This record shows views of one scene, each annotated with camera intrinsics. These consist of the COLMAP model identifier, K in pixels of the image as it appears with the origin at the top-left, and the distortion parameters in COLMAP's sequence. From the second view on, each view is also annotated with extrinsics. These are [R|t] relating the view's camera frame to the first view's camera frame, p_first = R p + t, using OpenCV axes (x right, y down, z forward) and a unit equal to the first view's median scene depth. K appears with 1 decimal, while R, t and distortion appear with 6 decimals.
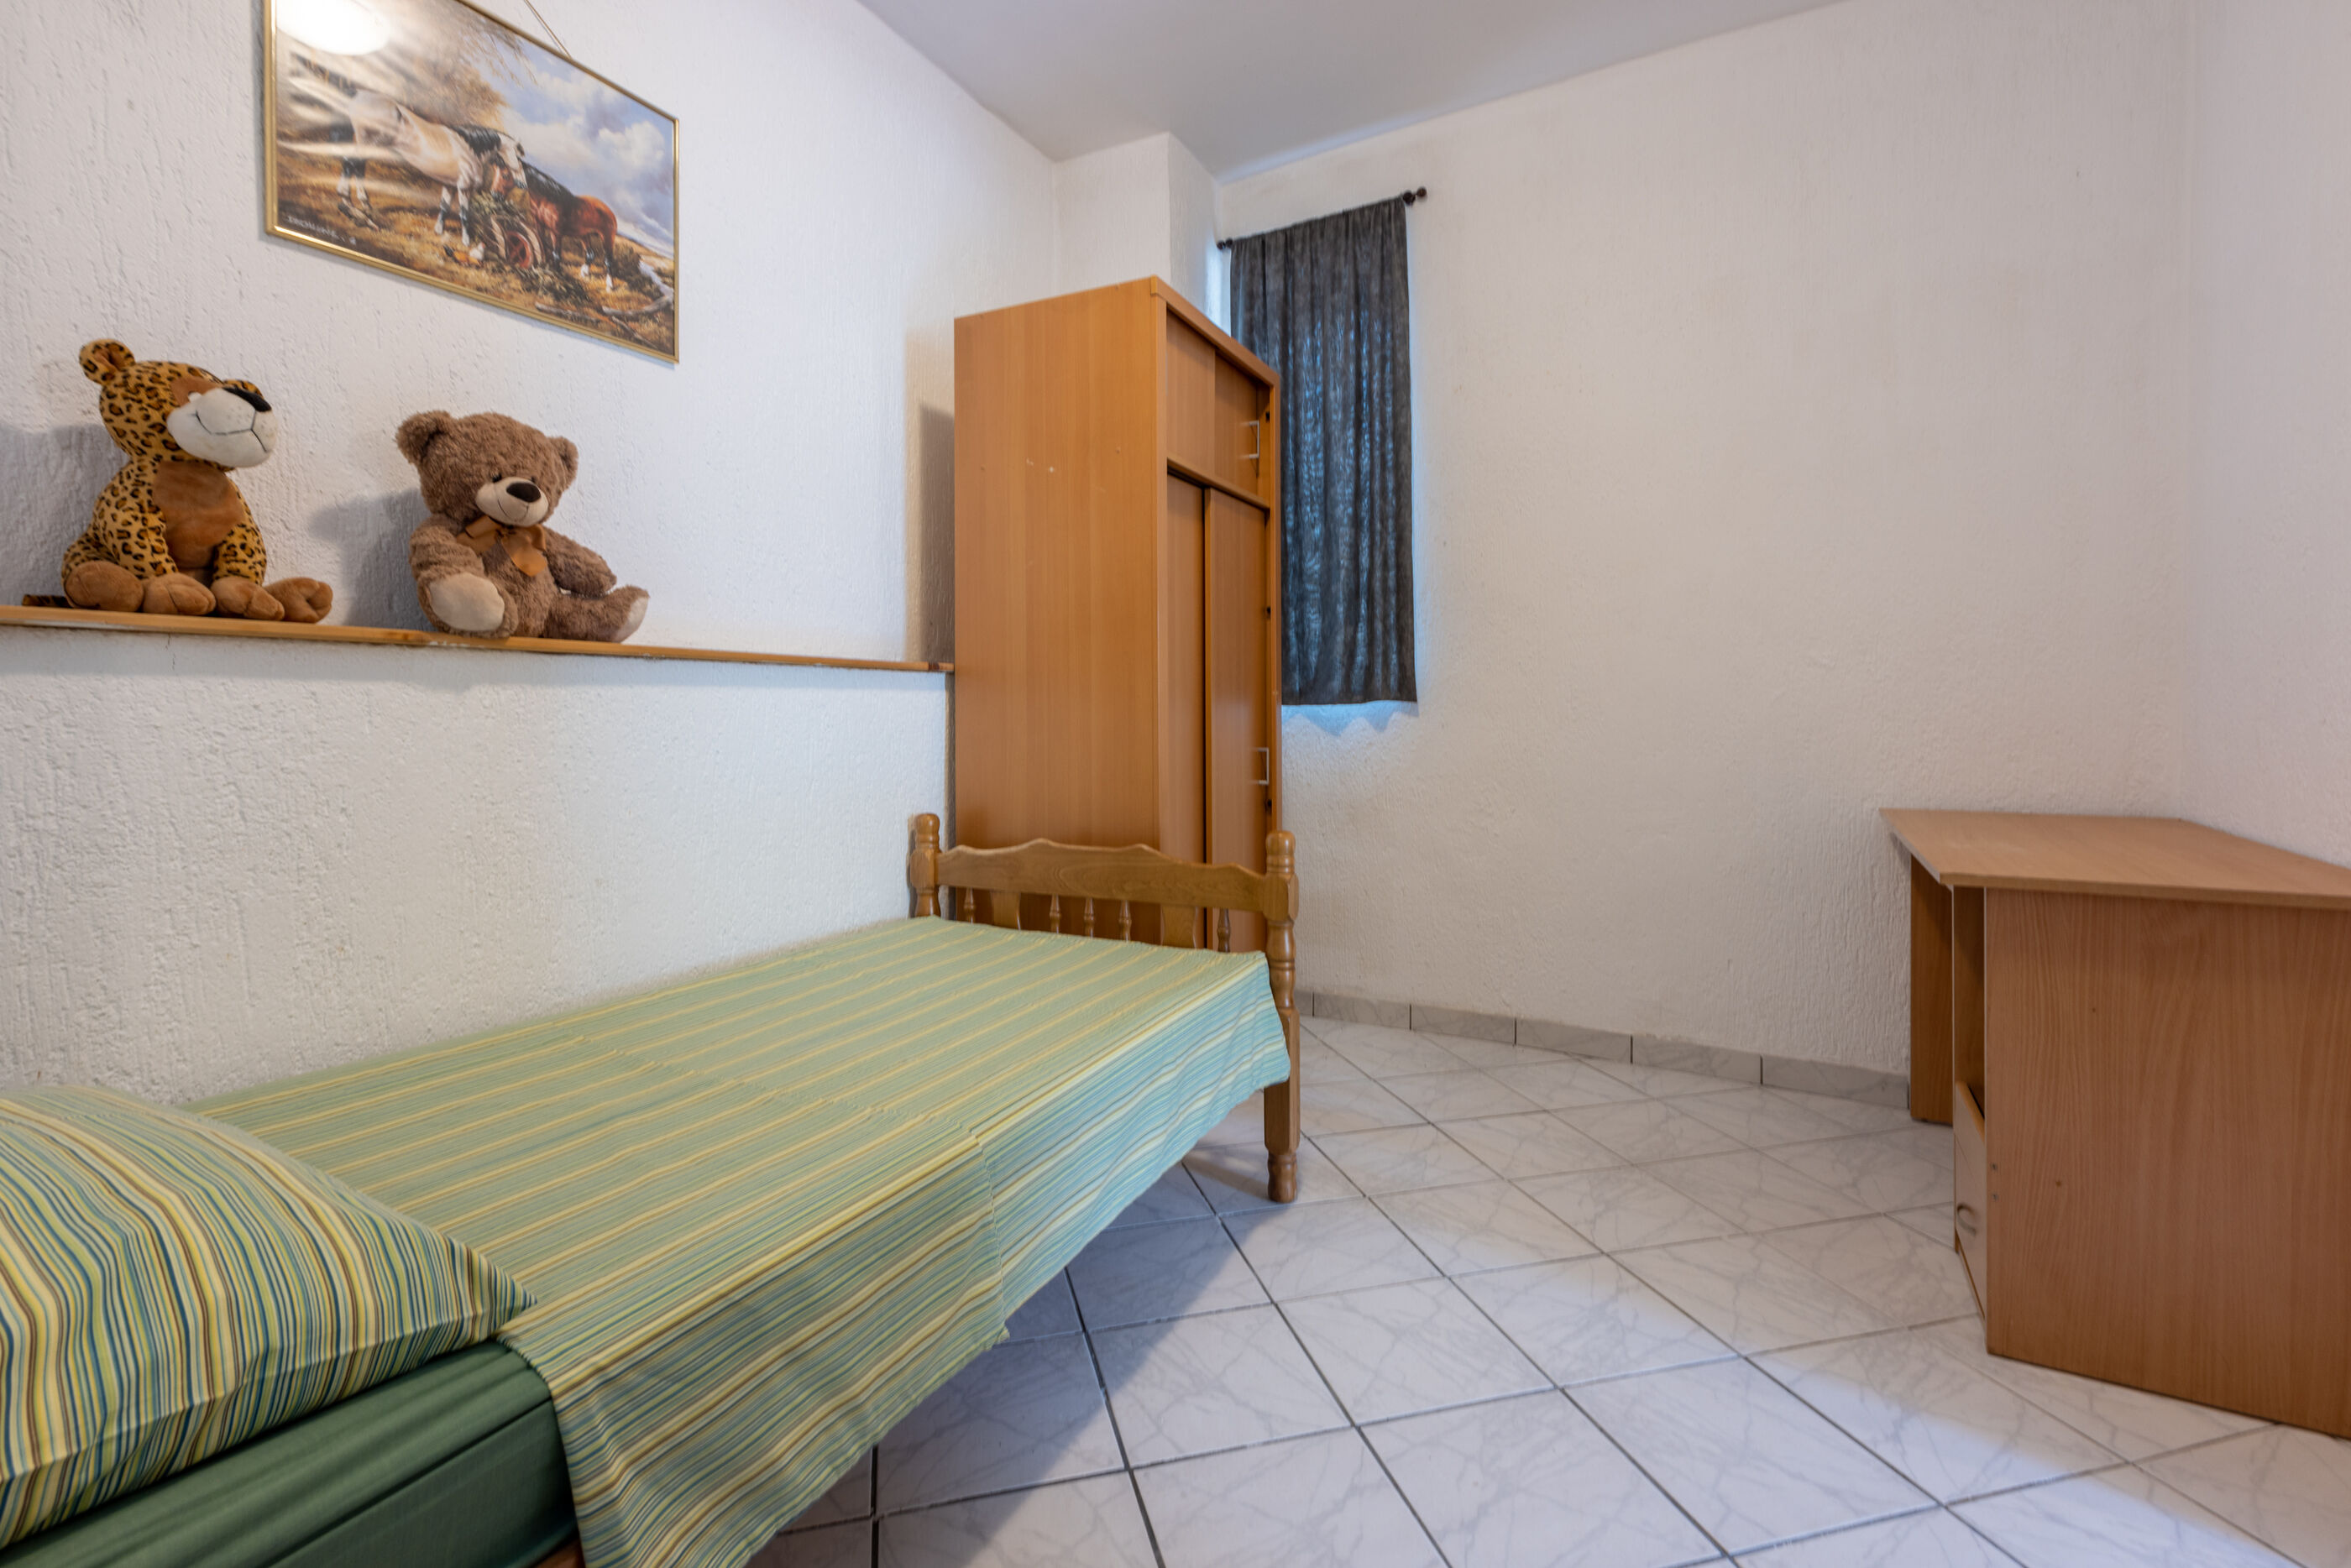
lens RADIAL K [[1061.3, 0, 1176.9], [0, 1061.3, 711.2], [0, 0, 1]] dist [0.002074, -0.001451]
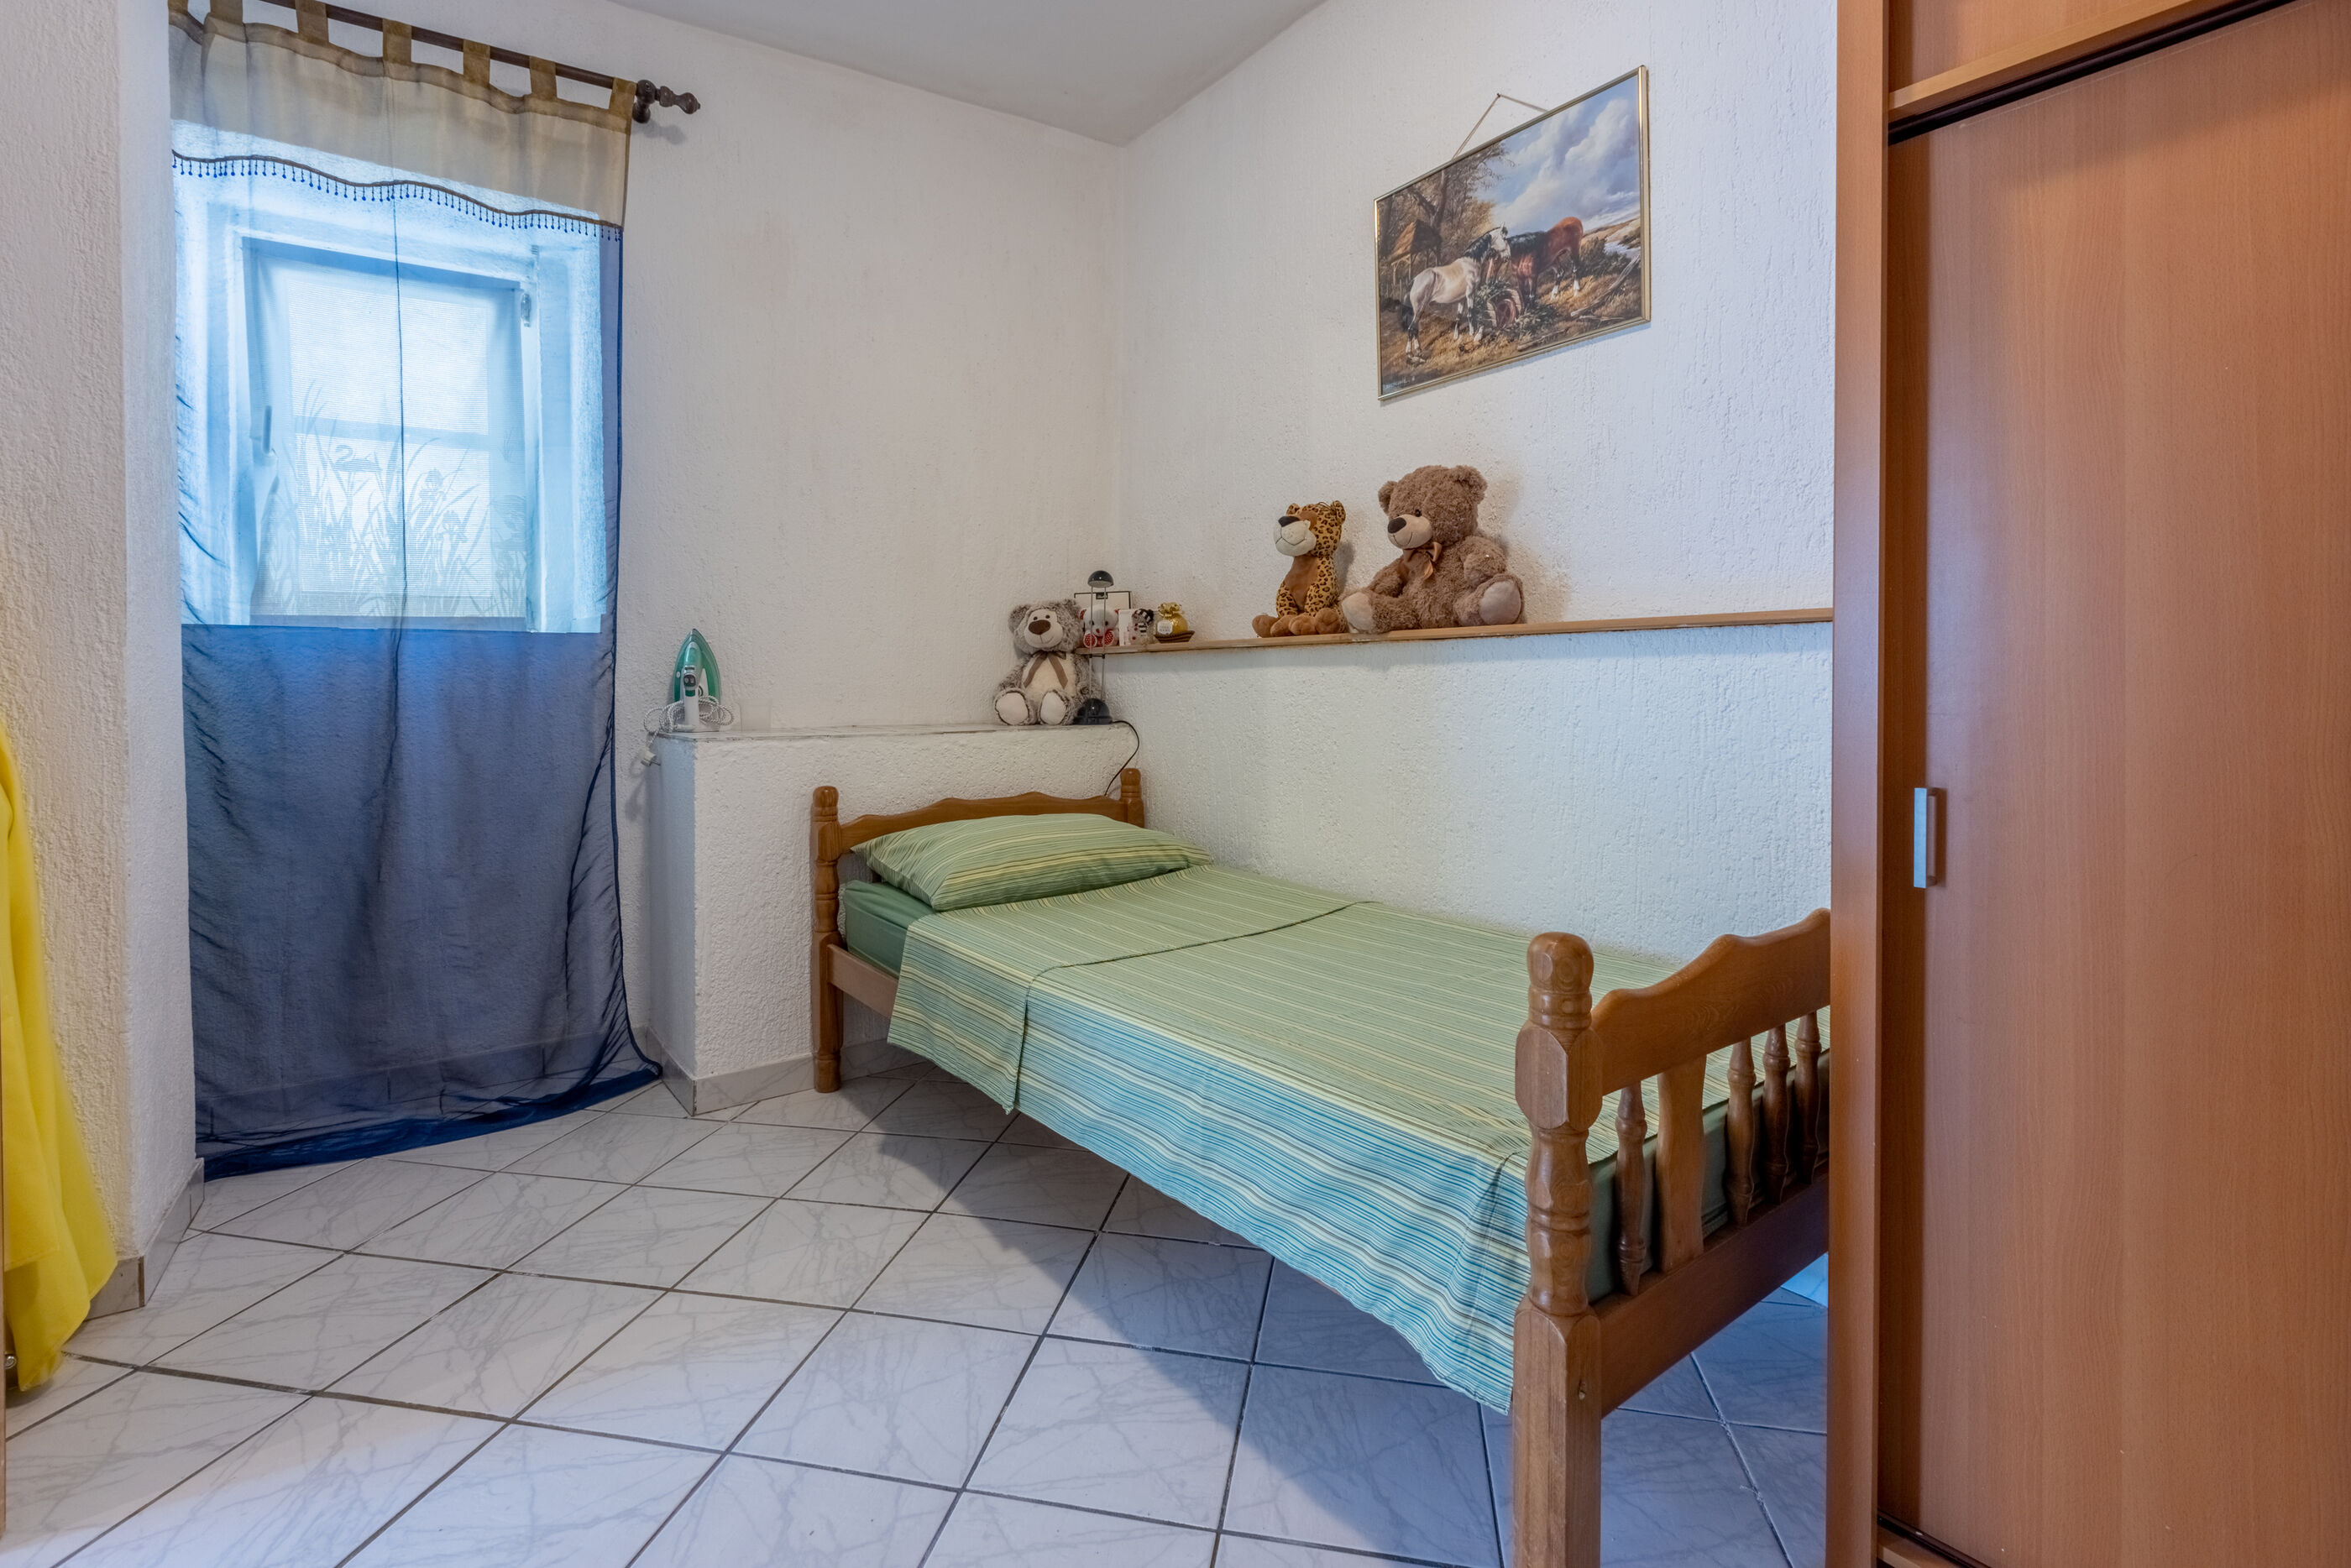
lens RADIAL K [[1061.3, 0, 1148.6], [0, 1061.3, 703.6], [0, 0, 1]] dist [0.002074, -0.001451]
pose [[-0.453442, 0.014238, -0.891172, 0.668063], [0.000602, 0.999877, 0.015668, 0.003116], [0.891286, 0.006568, -0.453394, 1.169723]]
